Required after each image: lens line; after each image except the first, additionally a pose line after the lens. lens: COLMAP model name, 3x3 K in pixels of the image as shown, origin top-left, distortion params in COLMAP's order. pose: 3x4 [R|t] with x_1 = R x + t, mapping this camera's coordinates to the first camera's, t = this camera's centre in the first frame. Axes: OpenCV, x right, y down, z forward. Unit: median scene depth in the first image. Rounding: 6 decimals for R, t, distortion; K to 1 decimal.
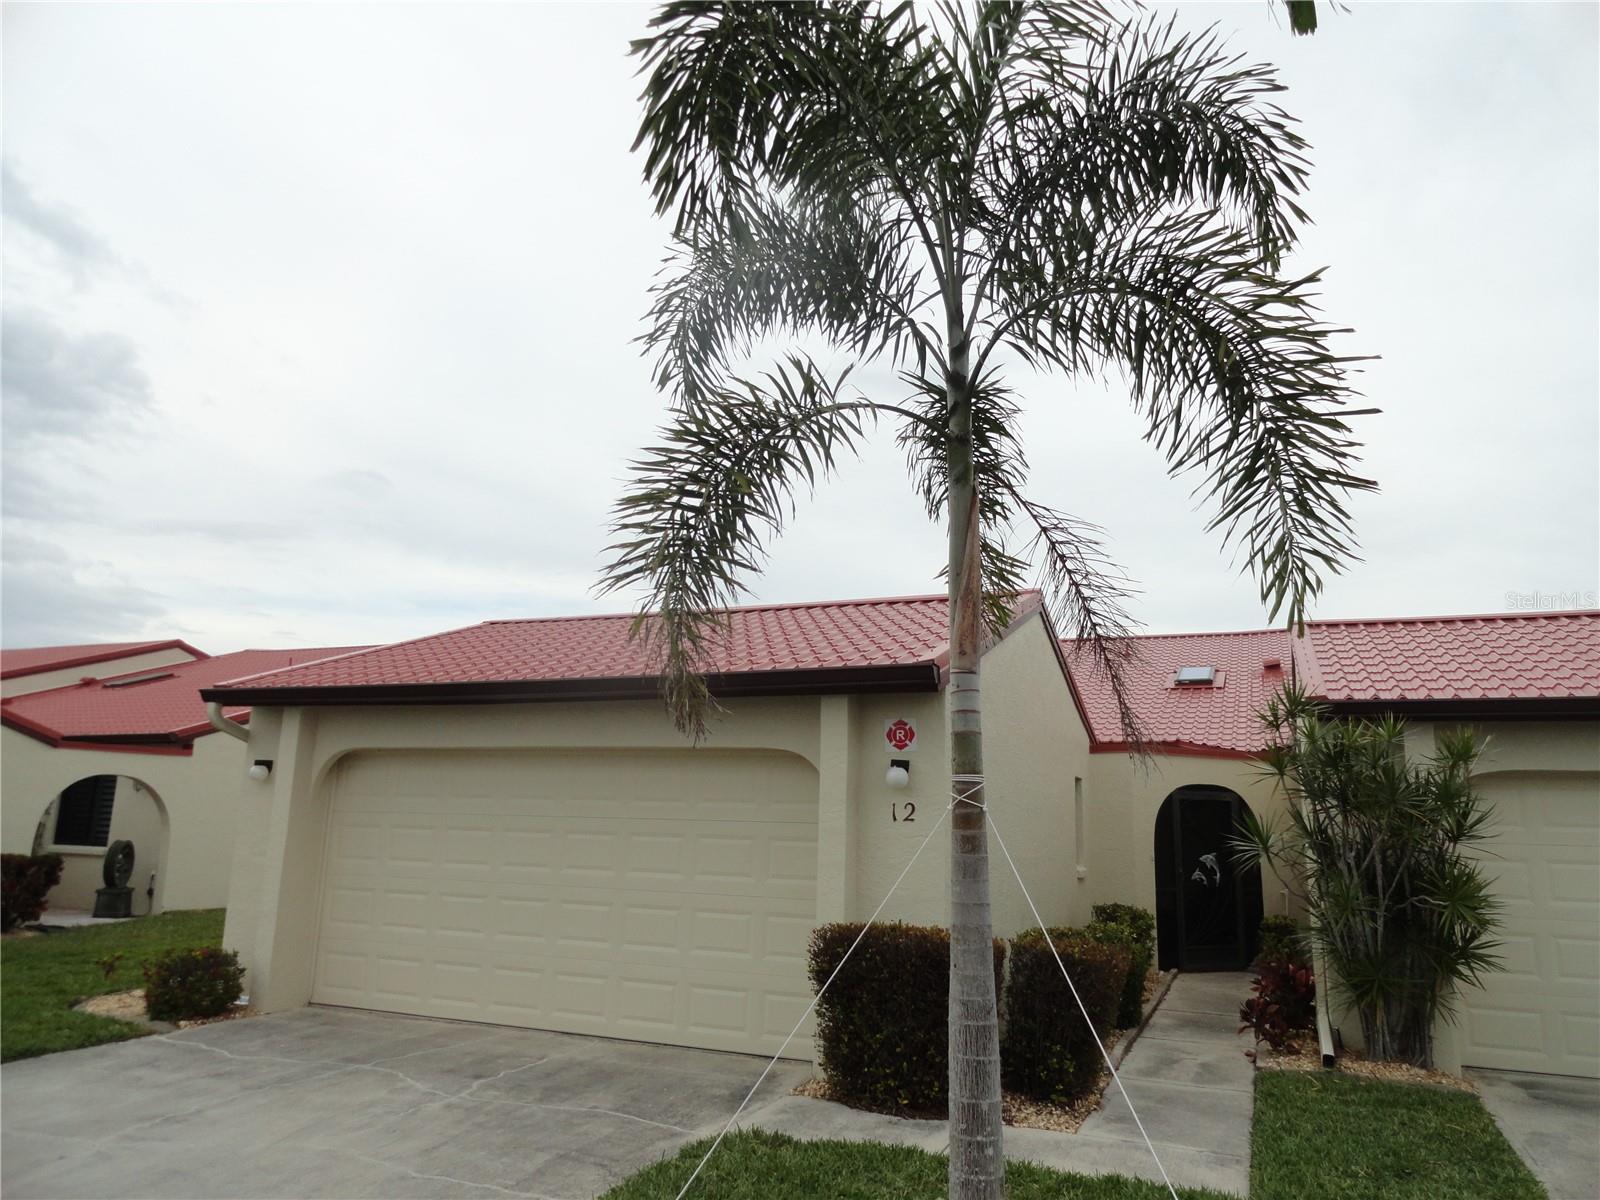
lens RADIAL K [[1131.8, 0, 799.7], [0, 1131.8, 575.9], [0, 0, 1]] dist [-0.001185, 0.007664]
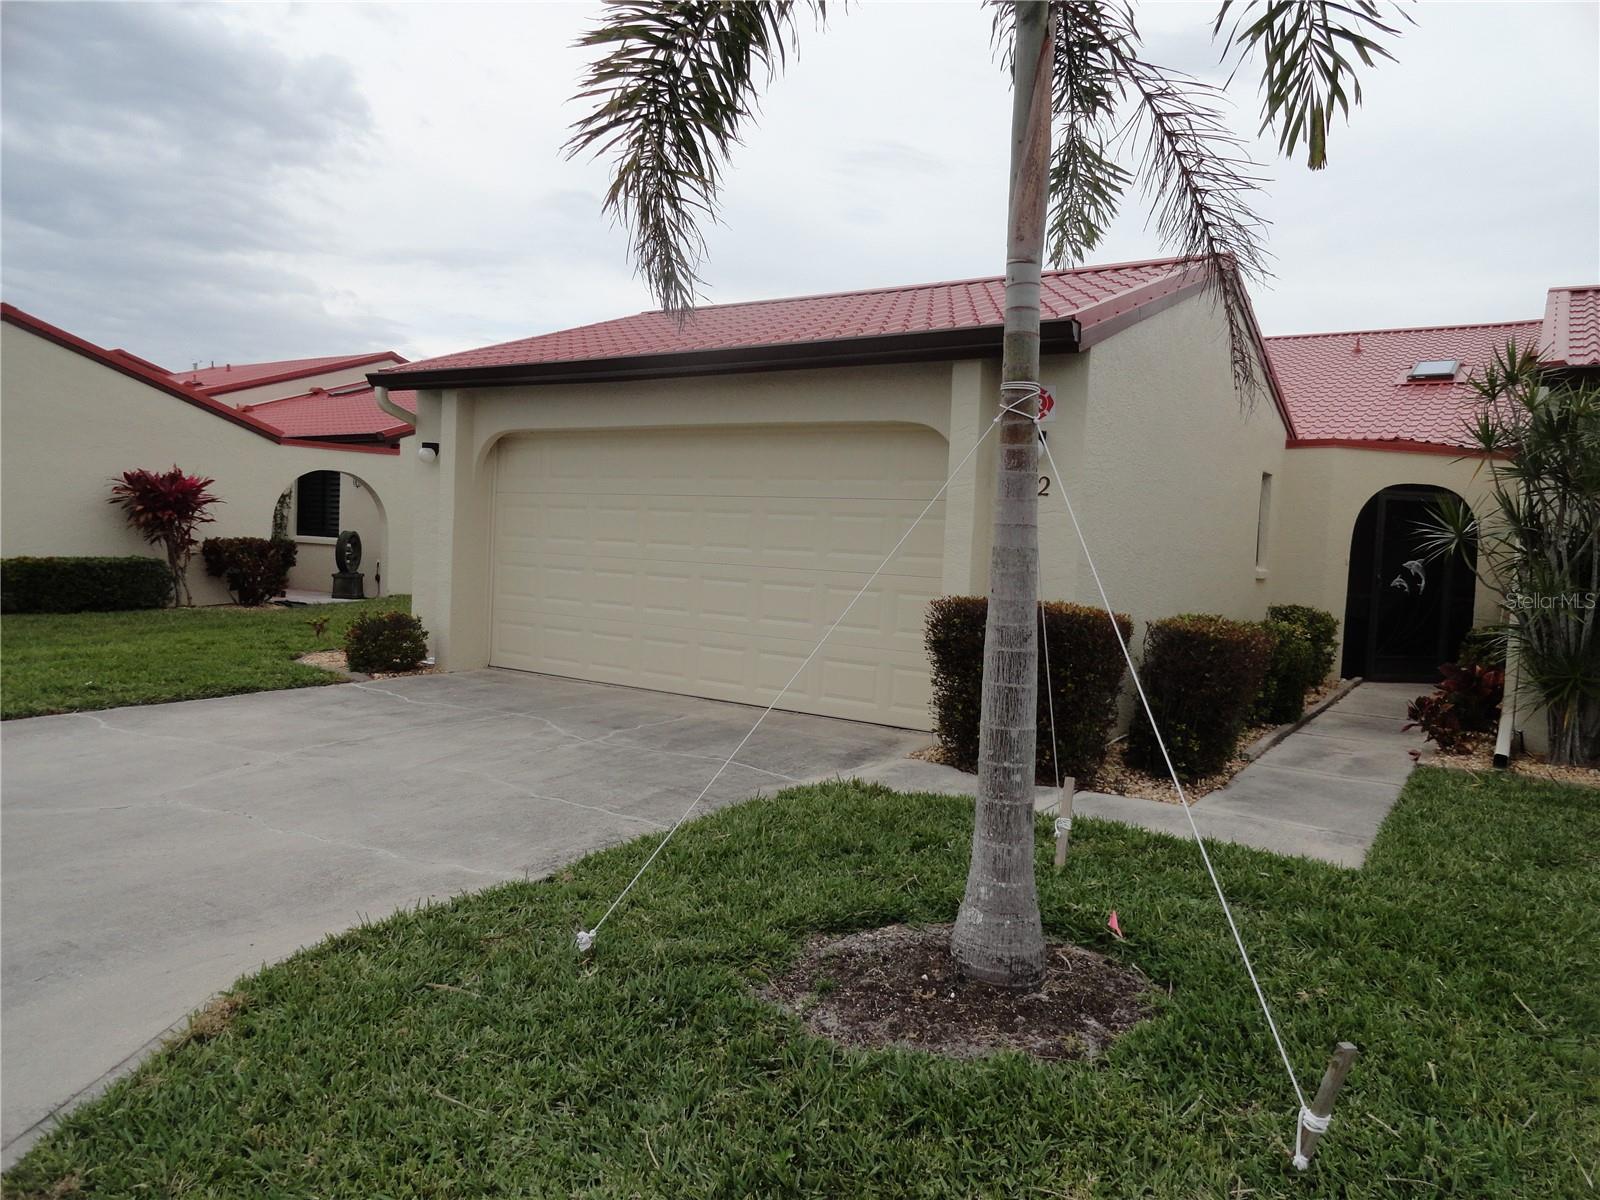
lens RADIAL K [[1140.6, 0, 800.0], [0, 1140.6, 600.0], [0, 0, 1]] dist [-0.003113, 0.019106]
pose [[0.982155, 0.031366, -0.185438, 0.073065], [0.017130, 0.966978, 0.254284, 0.053938], [0.187291, -0.252923, 0.949185, 0.044729]]
